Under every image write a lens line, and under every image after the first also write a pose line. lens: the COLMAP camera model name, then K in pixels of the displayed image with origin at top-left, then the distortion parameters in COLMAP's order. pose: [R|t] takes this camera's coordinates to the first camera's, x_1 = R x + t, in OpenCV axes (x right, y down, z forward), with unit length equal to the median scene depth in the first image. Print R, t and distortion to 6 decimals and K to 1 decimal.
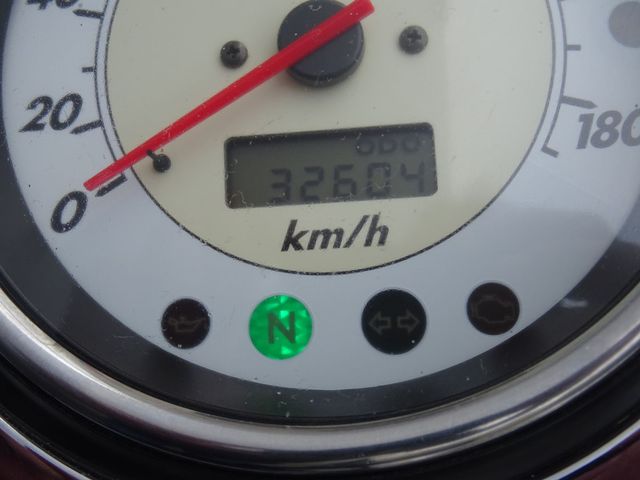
lens RADIAL K [[762.8, 0, 325.1], [0, 762.8, 239.0], [0, 0, 1]] dist [-0.077444, 0.000000]
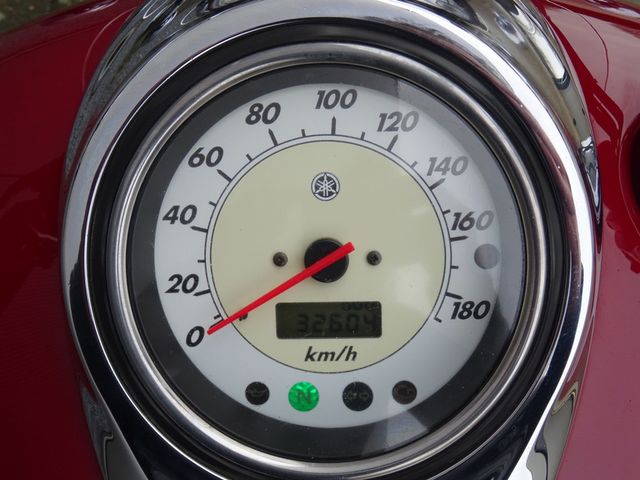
lens RADIAL K [[762.8, 0, 315.9], [0, 762.8, 240.1], [0, 0, 1]] dist [-0.077444, 0.000000]
pose [[0.998025, 0.013799, 0.061280, -0.156268], [-0.030098, 0.961341, 0.273710, -0.856926], [-0.055134, -0.275014, 0.959858, -0.873726]]
